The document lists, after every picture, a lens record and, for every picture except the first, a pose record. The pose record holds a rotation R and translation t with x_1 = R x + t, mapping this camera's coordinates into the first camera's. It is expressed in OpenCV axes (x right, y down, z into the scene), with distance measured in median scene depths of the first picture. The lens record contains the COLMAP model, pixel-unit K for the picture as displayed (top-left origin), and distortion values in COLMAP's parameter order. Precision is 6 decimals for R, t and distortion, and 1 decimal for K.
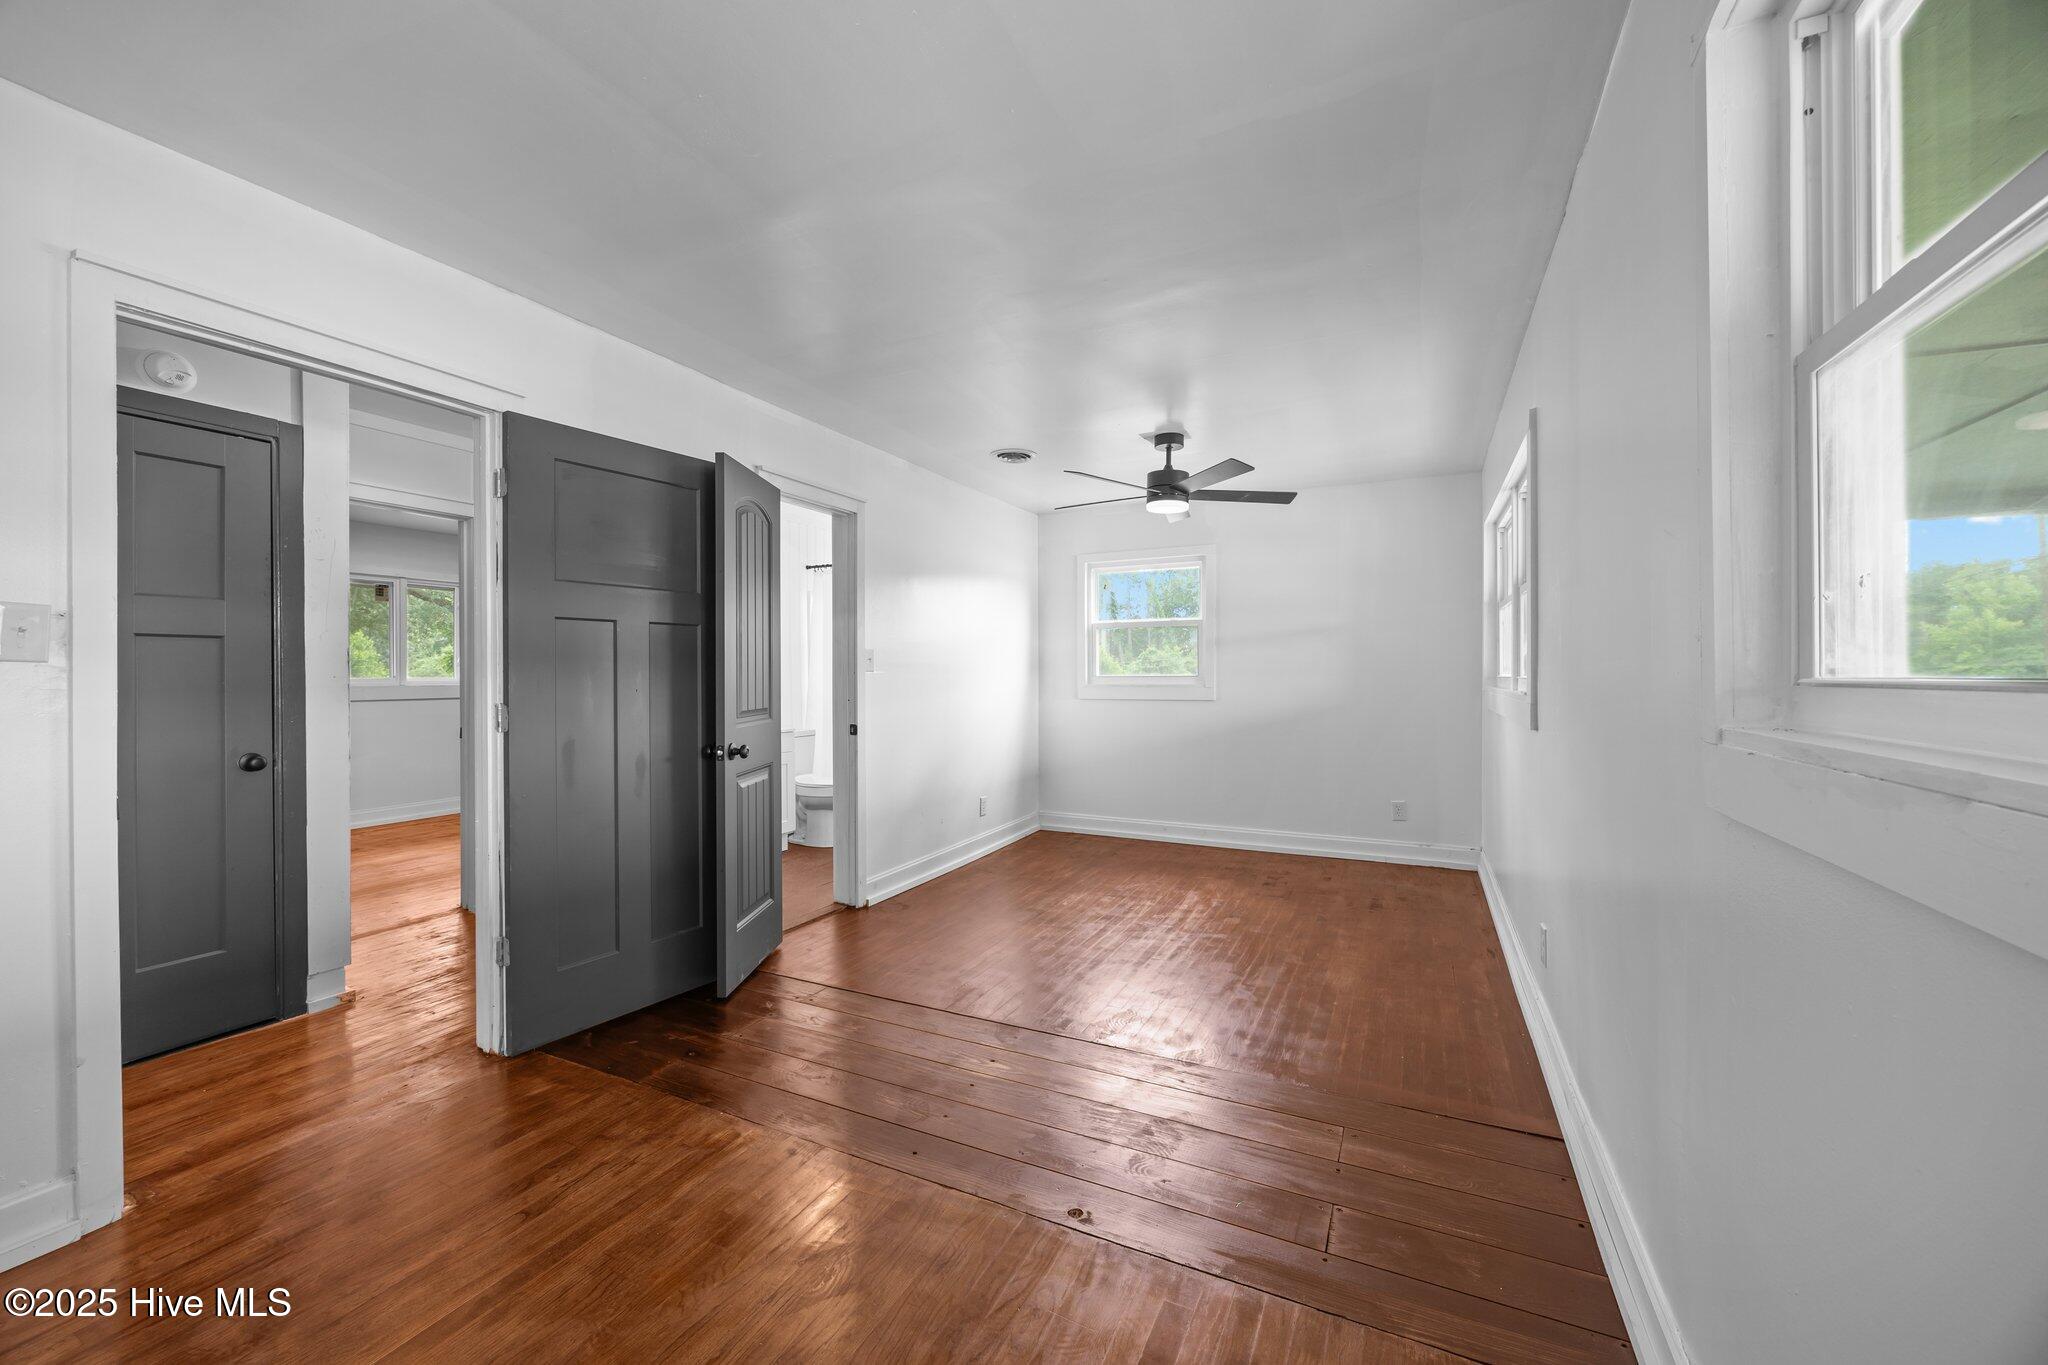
lens RADIAL K [[804.5, 0, 1024.0], [0, 804.5, 682.5], [0, 0, 1]] dist [-0.000748, -0.000030]
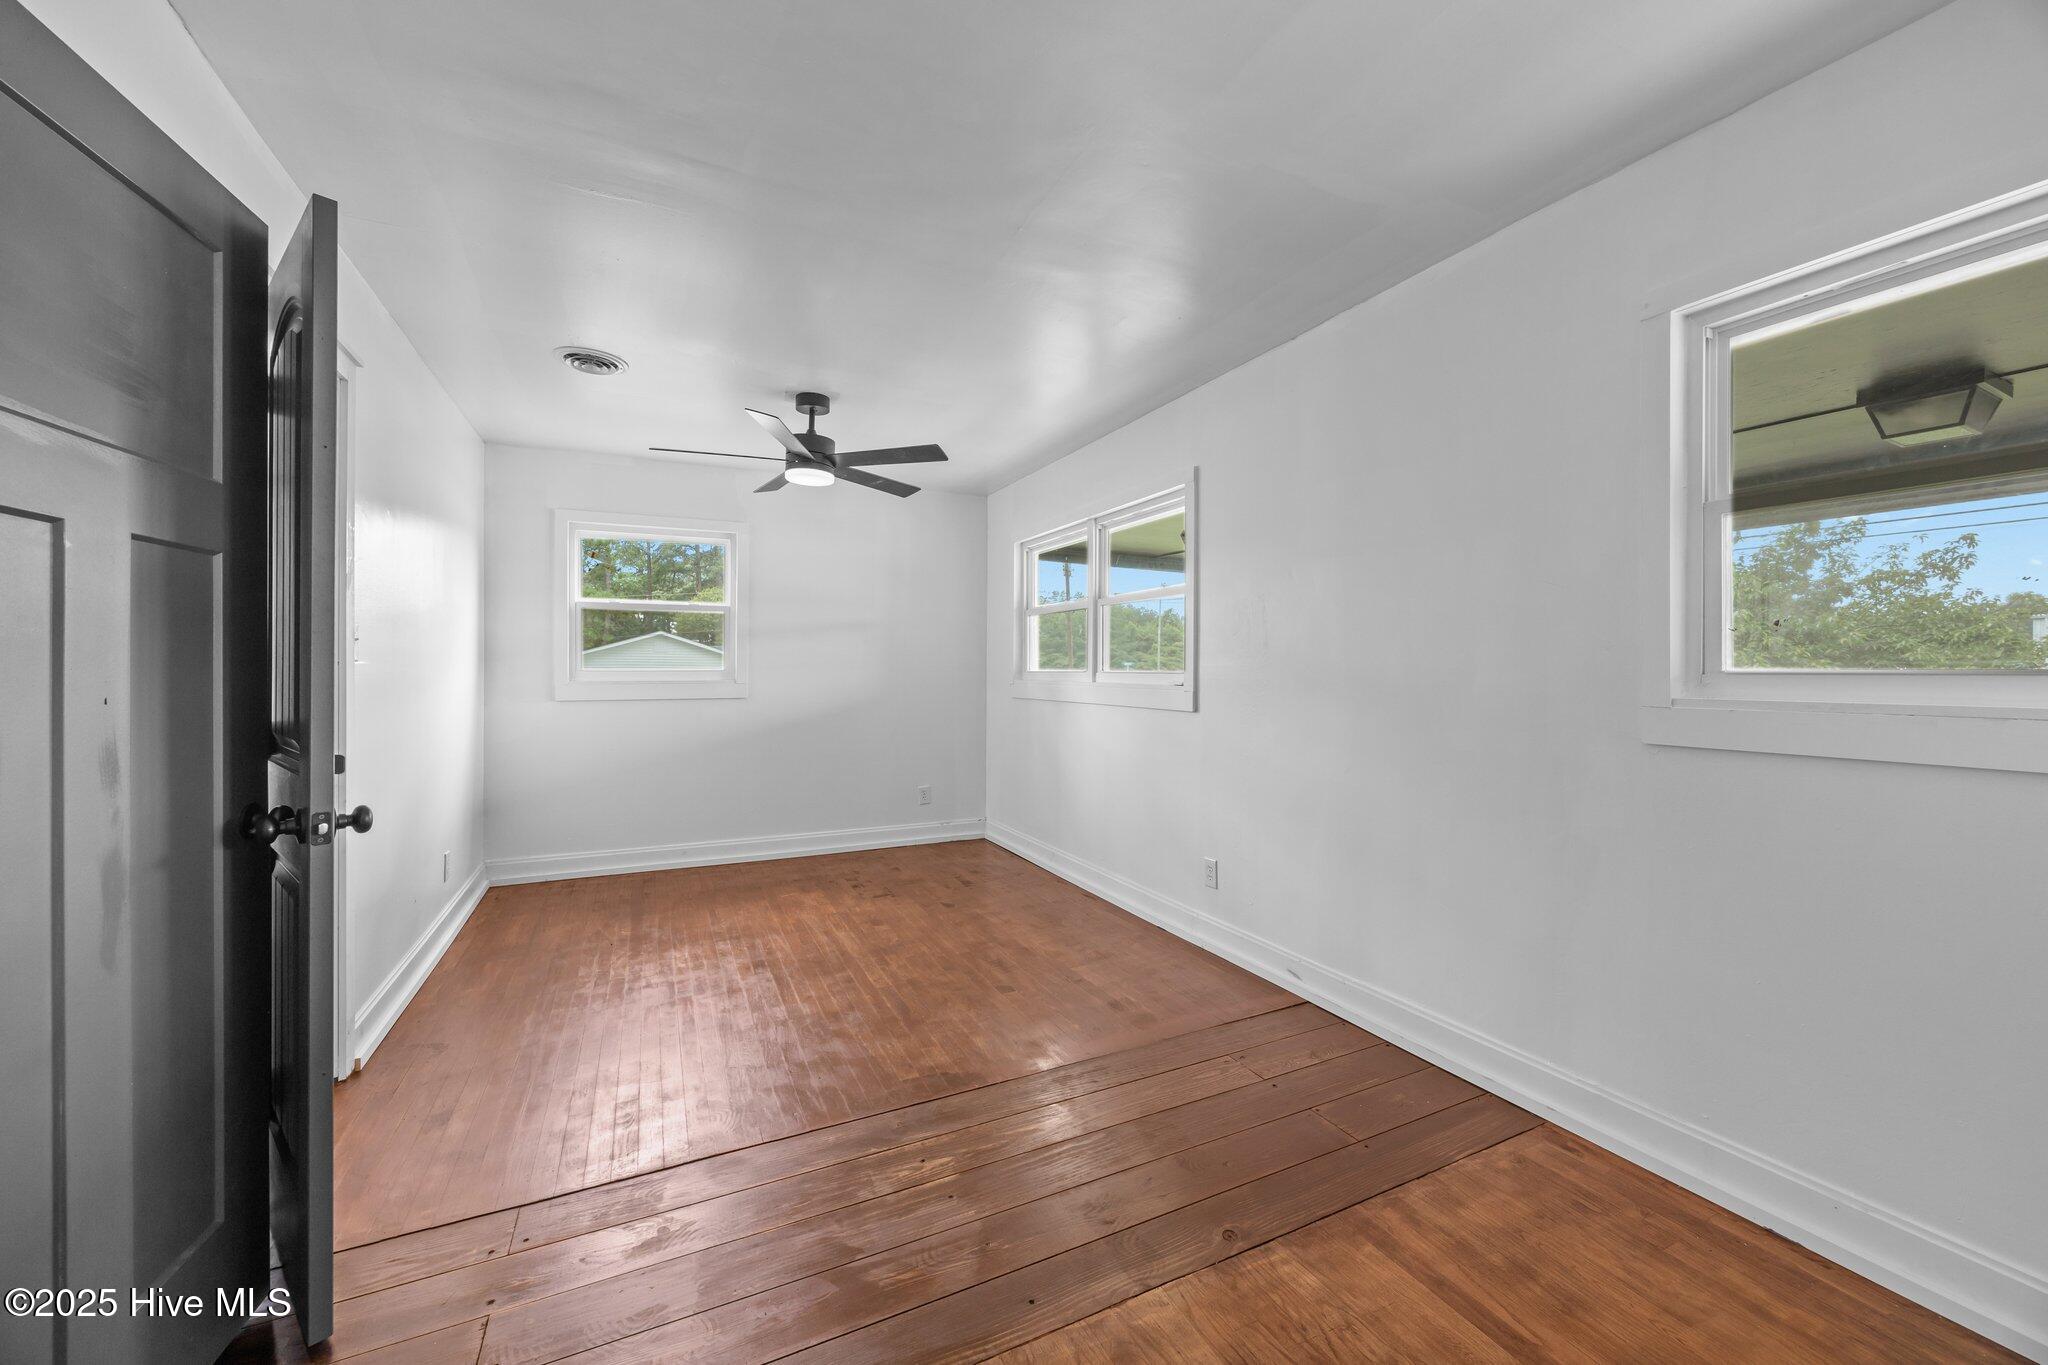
lens RADIAL K [[804.5, 0, 1024.0], [0, 804.5, 682.5], [0, 0, 1]] dist [-0.000748, -0.000030]
pose [[0.600874, -0.008873, 0.799294, -0.372421], [0.005267, 0.999961, 0.007141, 0.000082], [-0.799326, -0.000081, 0.600897, 0.279948]]
